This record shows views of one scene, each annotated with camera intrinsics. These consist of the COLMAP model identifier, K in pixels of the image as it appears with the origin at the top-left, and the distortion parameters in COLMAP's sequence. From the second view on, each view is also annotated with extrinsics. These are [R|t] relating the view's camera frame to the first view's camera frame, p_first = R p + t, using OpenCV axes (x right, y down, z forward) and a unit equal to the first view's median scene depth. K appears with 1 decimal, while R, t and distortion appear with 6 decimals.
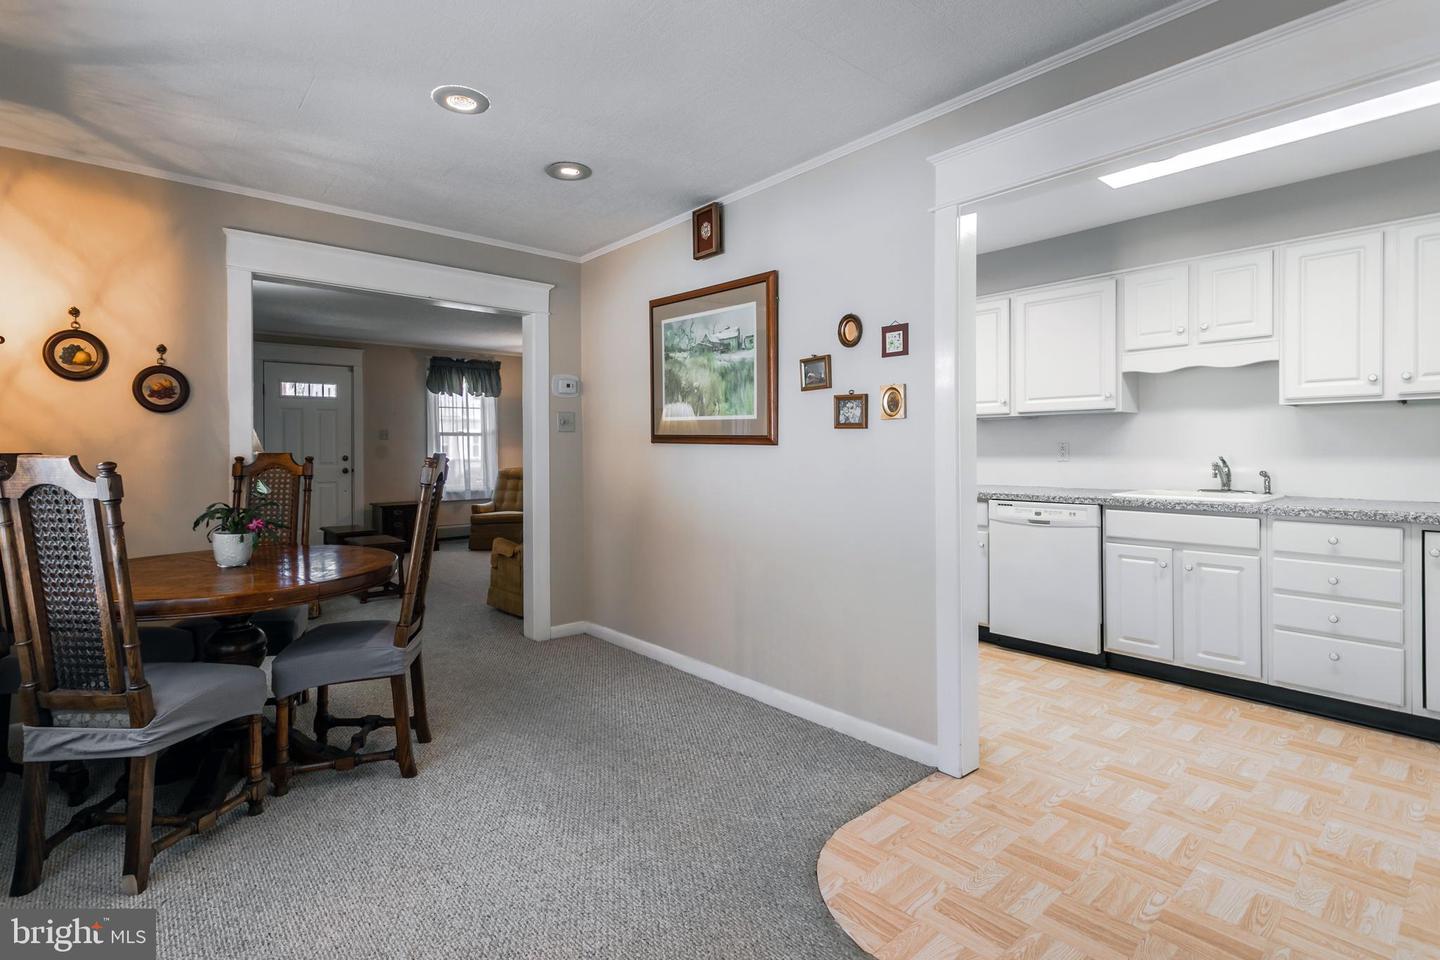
lens RADIAL K [[684.1, 0, 645.1], [0, 684.1, 453.8], [0, 0, 1]] dist [0.005235, 0.000822]
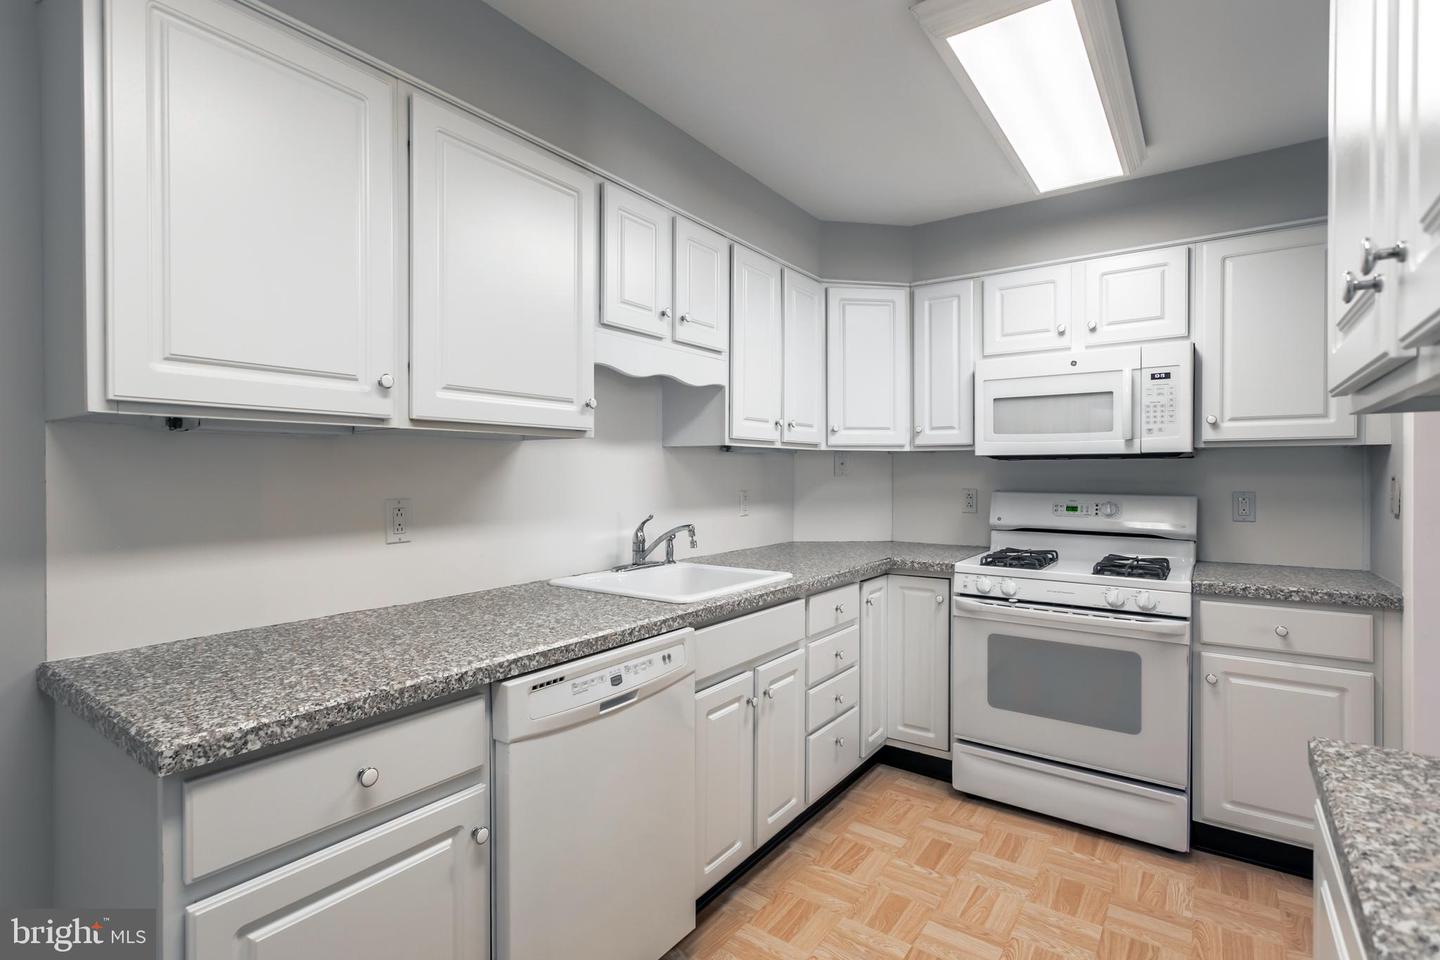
lens RADIAL K [[677.0, 0, 722.4], [0, 677.0, 475.4], [0, 0, 1]] dist [0.000543, 0.000592]
pose [[-0.292846, 0.000592, 0.956159, 0.190535], [0.007812, 0.999968, 0.001774, -0.036417], [-0.956128, 0.007989, -0.292841, 1.156038]]
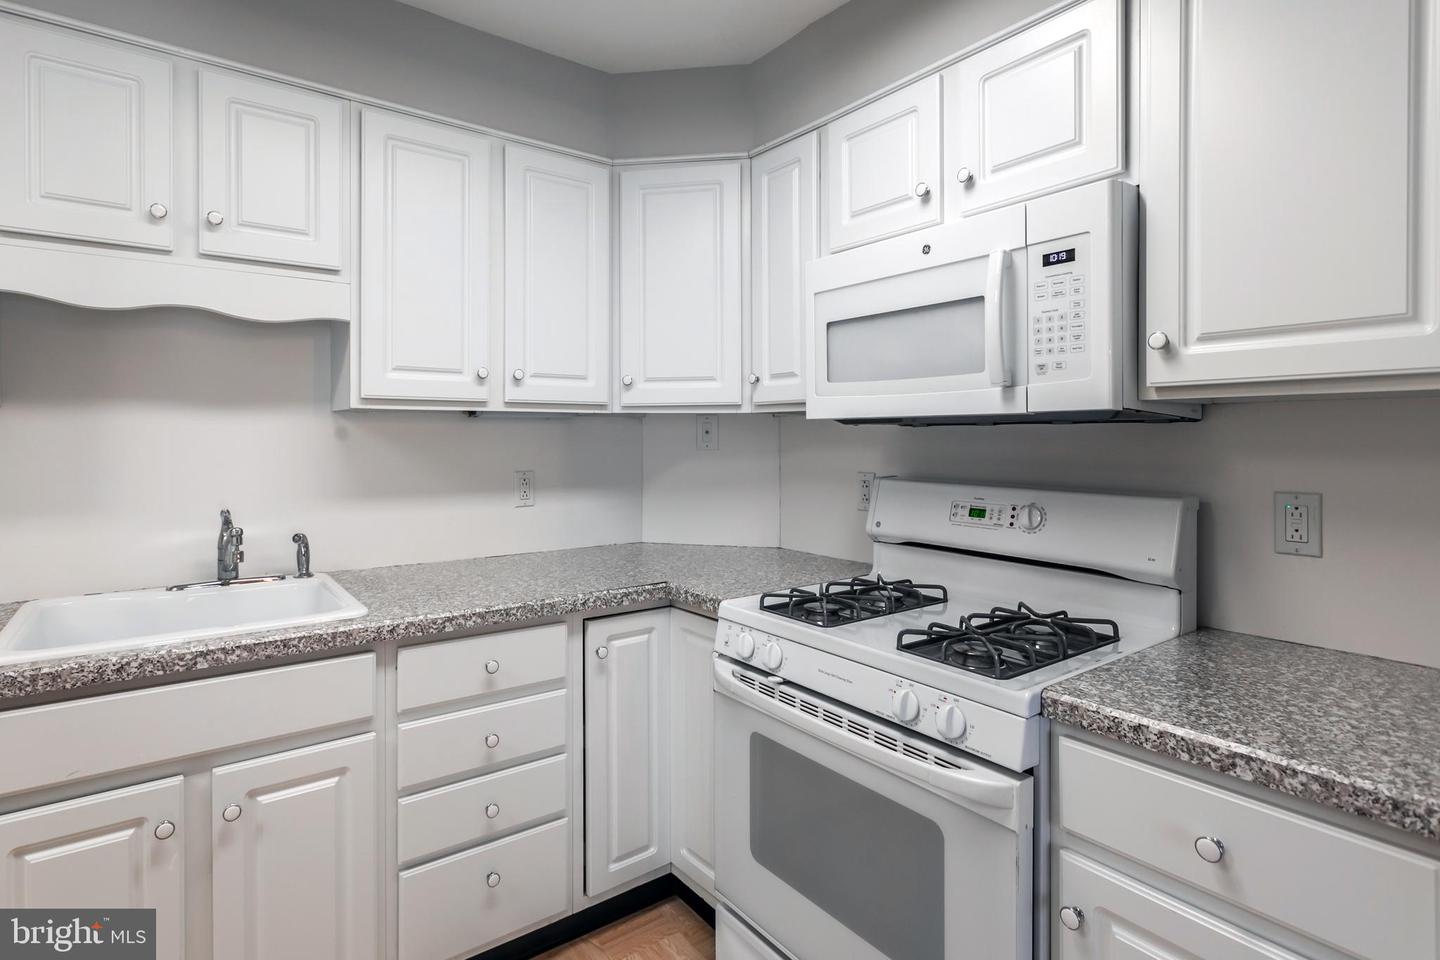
lens RADIAL K [[718.9, 0, 733.0], [0, 718.9, 440.0], [0, 0, 1]] dist [0.000005, 0.001458]
pose [[0.006606, 0.000972, 0.999978, 0.361602], [0.007521, 0.999971, -0.001022, -0.041740], [-0.999950, 0.007528, 0.006599, 0.669899]]
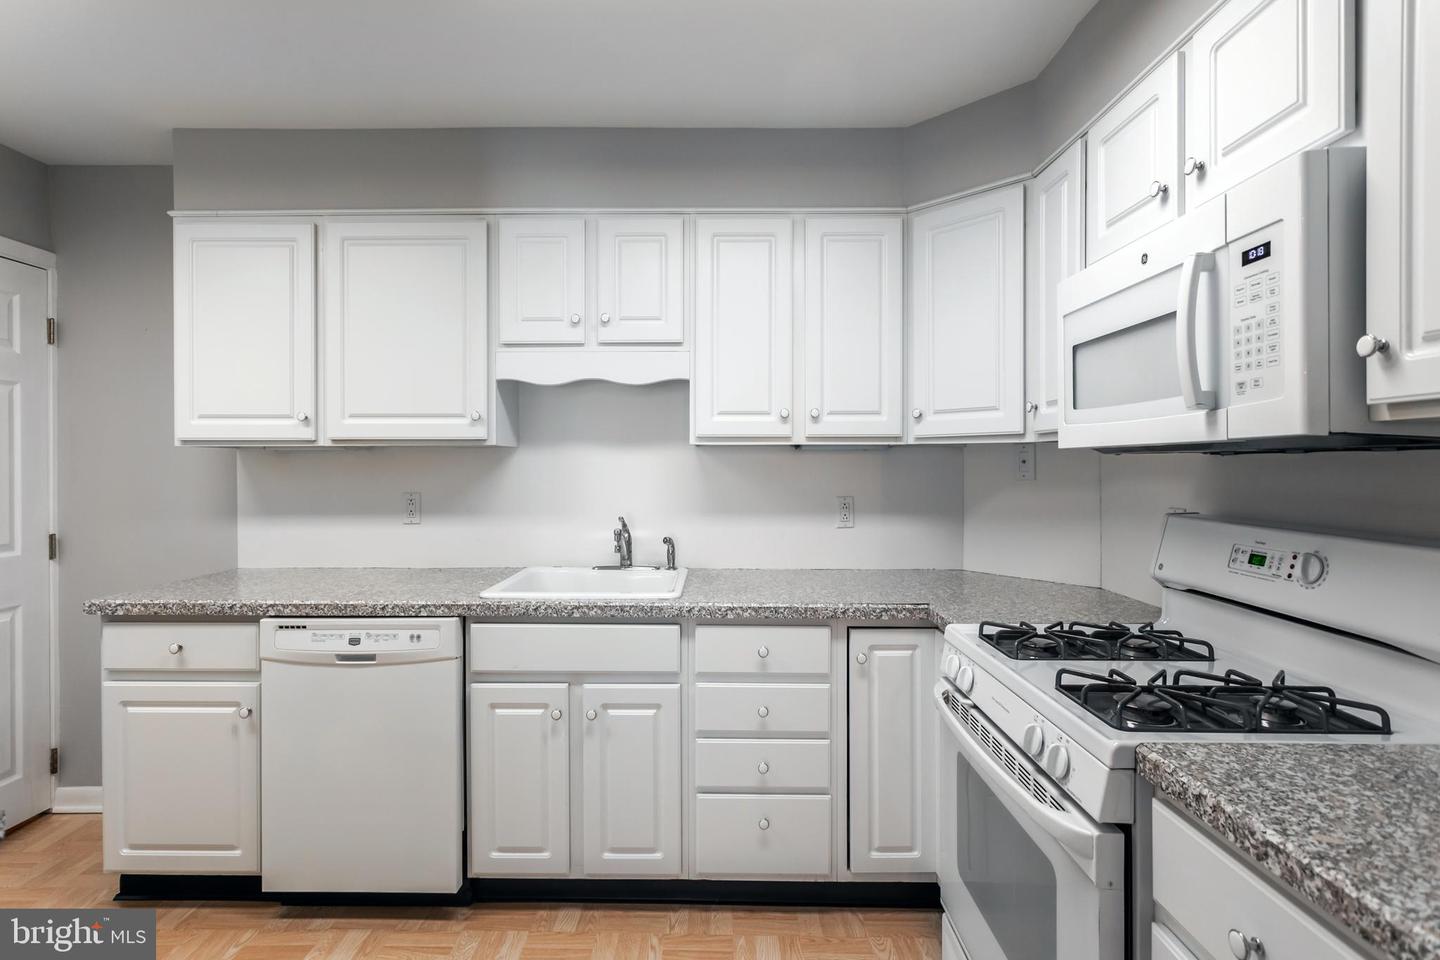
lens RADIAL K [[741.2, 0, 730.8], [0, 741.2, 471.3], [0, 0, 1]] dist [0.003268, -0.000538]
pose [[0.616529, -0.001198, 0.787332, 0.341211], [0.002548, 0.999997, -0.000474, -0.041585], [-0.787328, 0.002298, 0.616530, 0.480899]]
